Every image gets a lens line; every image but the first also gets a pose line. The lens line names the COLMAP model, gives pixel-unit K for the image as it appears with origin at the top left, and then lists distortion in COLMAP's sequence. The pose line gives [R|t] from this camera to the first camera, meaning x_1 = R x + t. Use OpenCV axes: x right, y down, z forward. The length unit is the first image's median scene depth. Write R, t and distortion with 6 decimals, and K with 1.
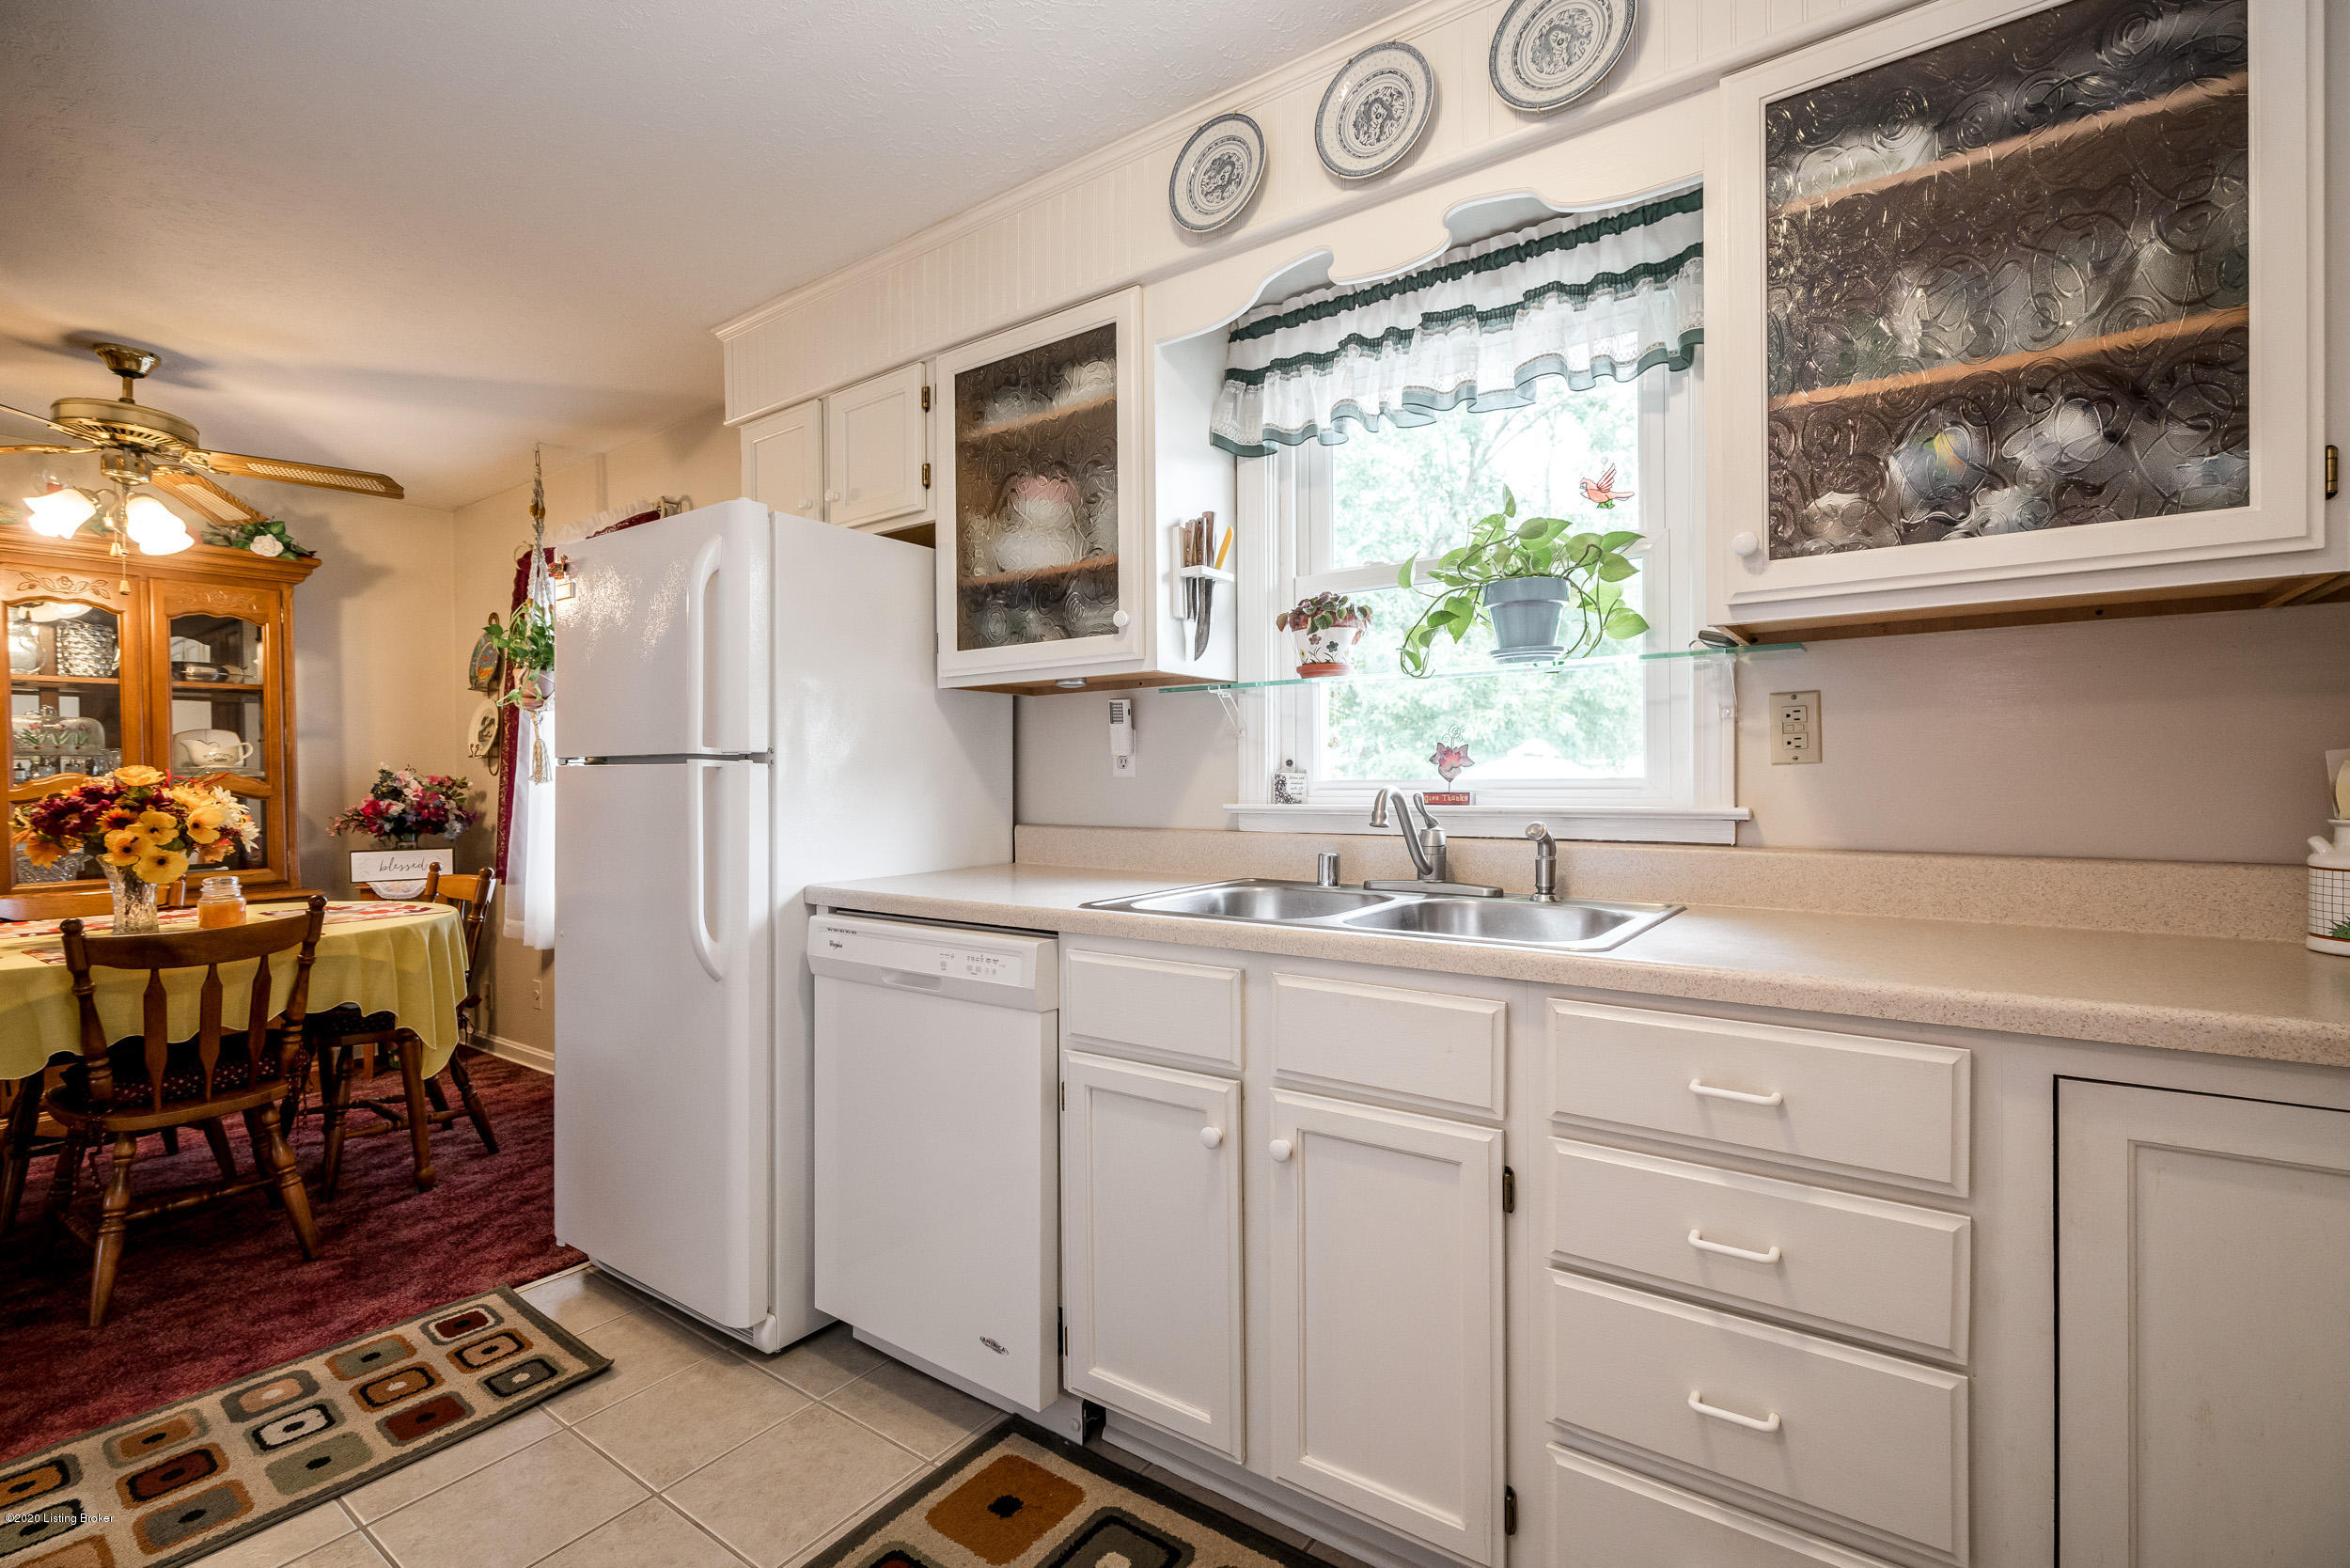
lens RADIAL K [[1063.5, 0, 1178.1], [0, 1063.5, 784.1], [0, 0, 1]] dist [-0.000666, 0.000739]
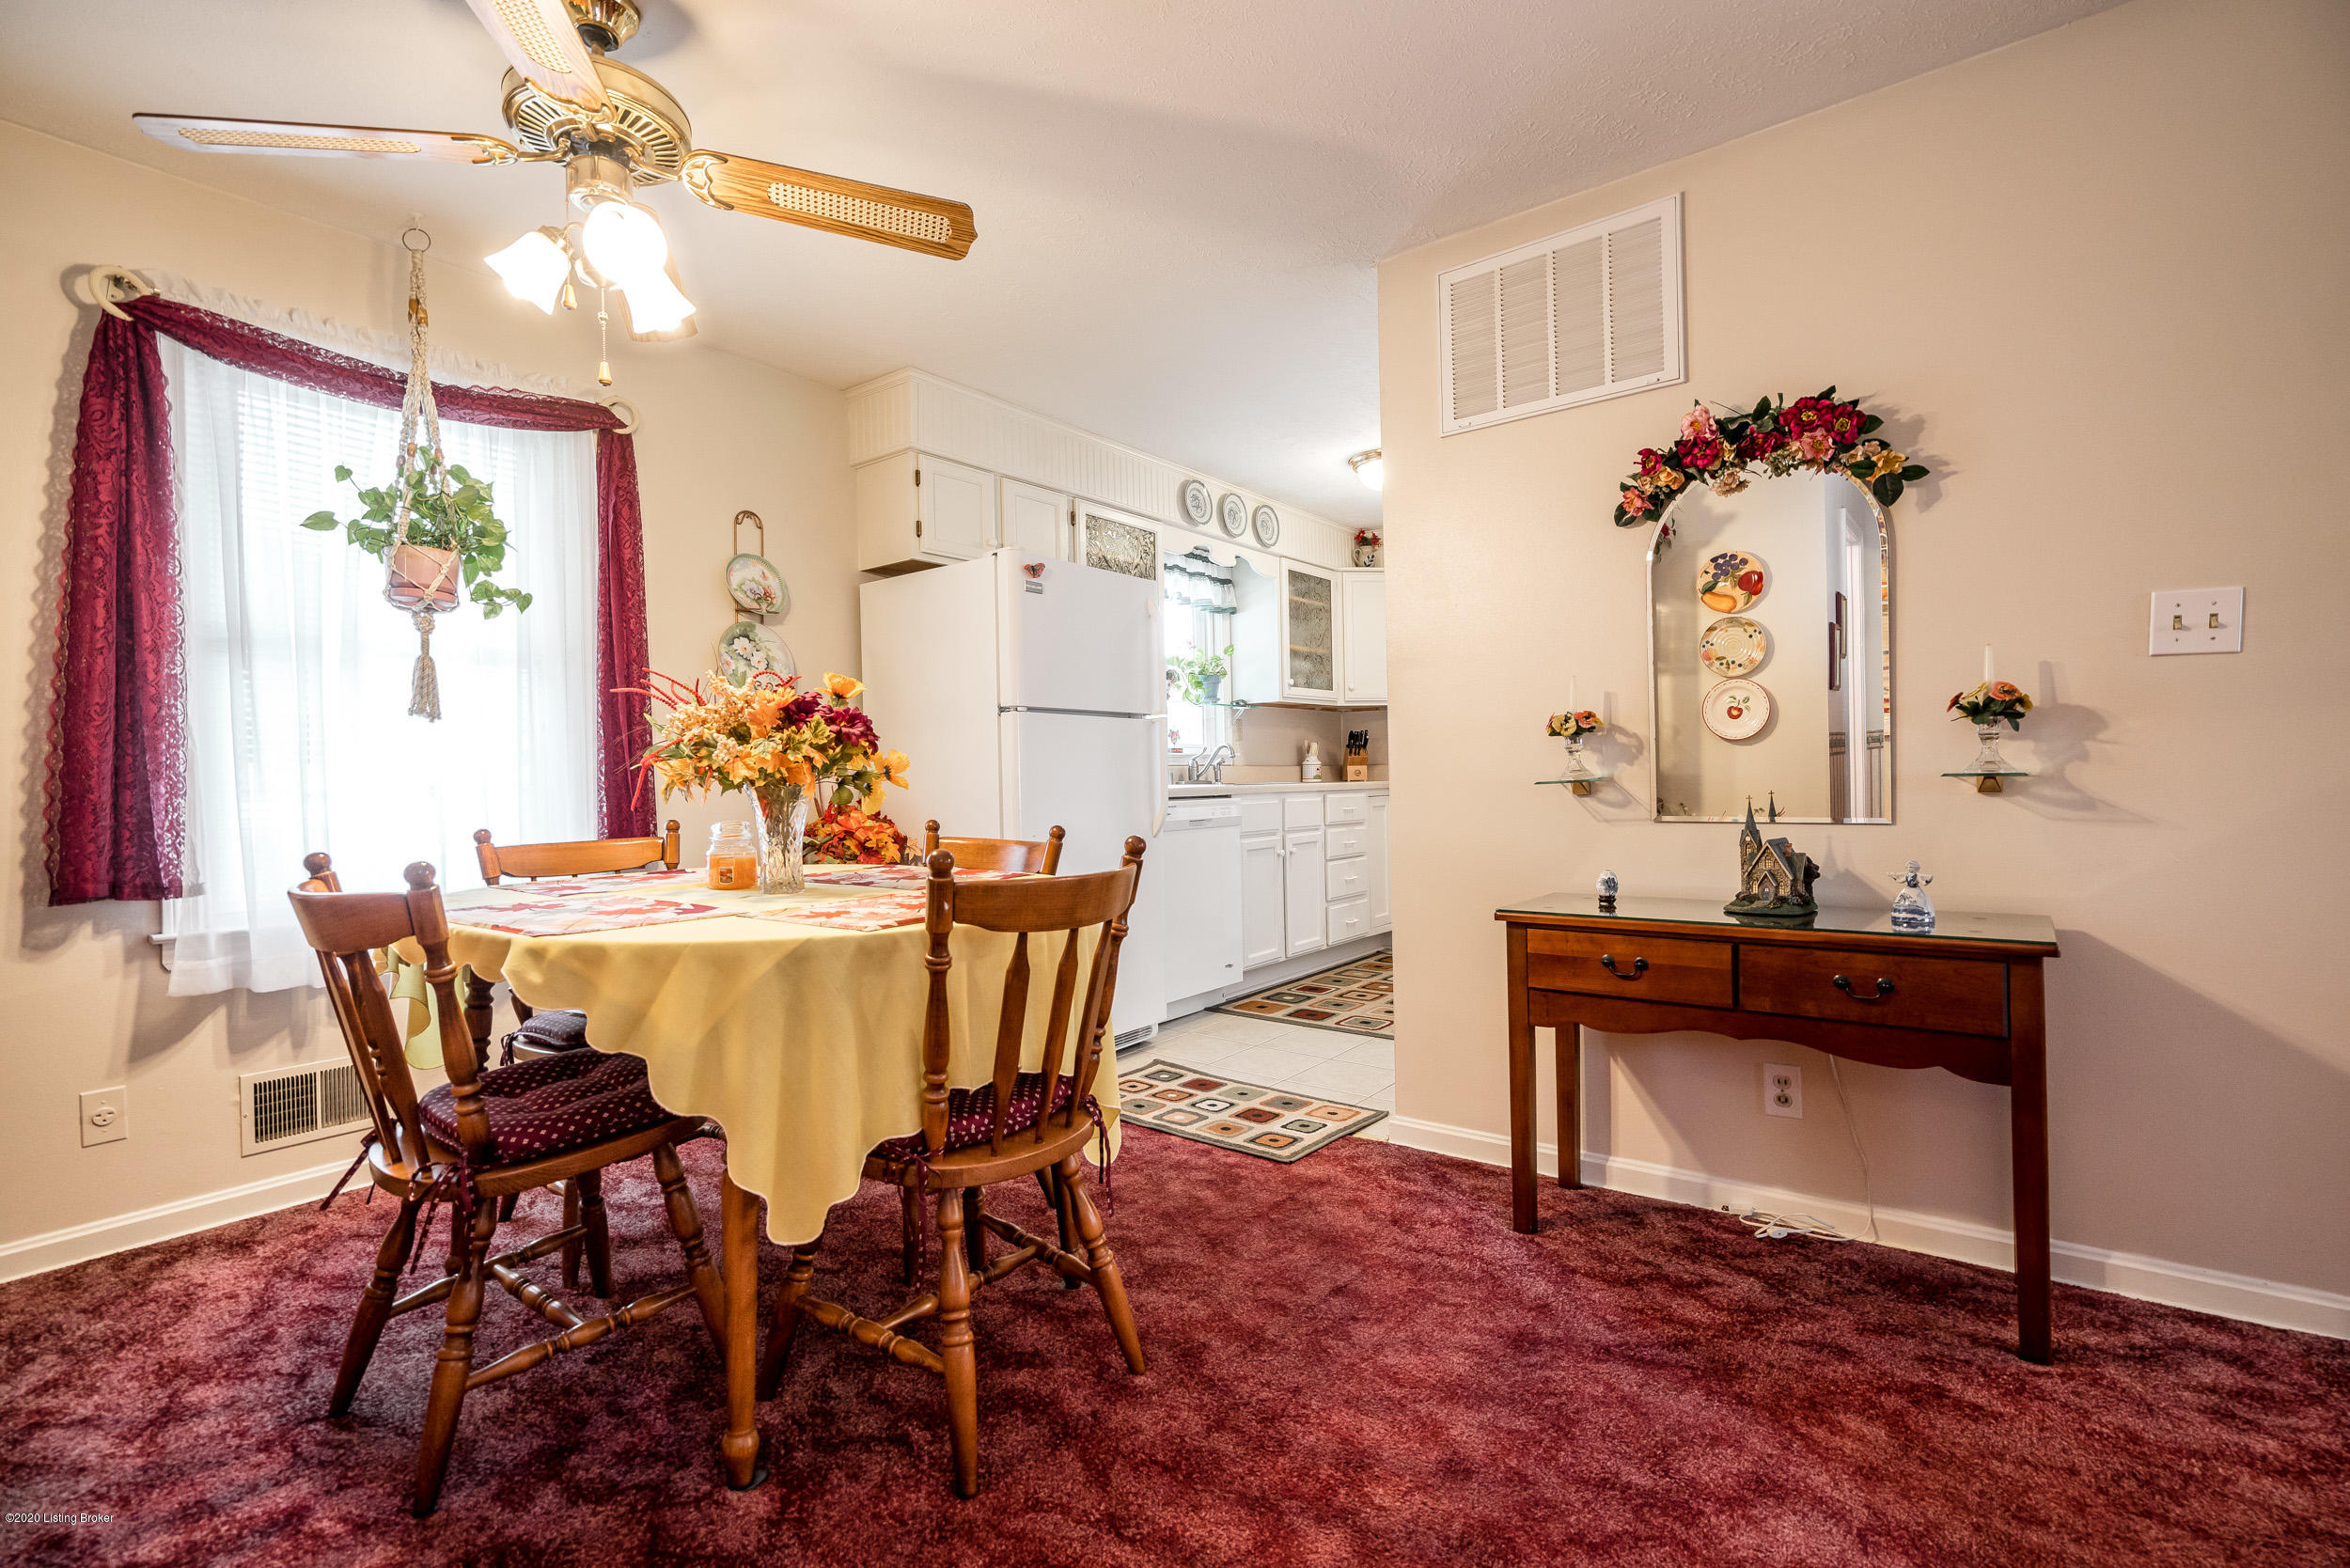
lens RADIAL K [[1063.5, 0, 1178.0], [0, 1063.5, 783.0], [0, 0, 1]] dist [-0.000666, 0.000739]
pose [[0.012168, -0.006117, 0.999907, -2.549830], [0.013434, 0.999892, 0.005953, 0.085313], [-0.999836, 0.013360, 0.012249, 1.043785]]
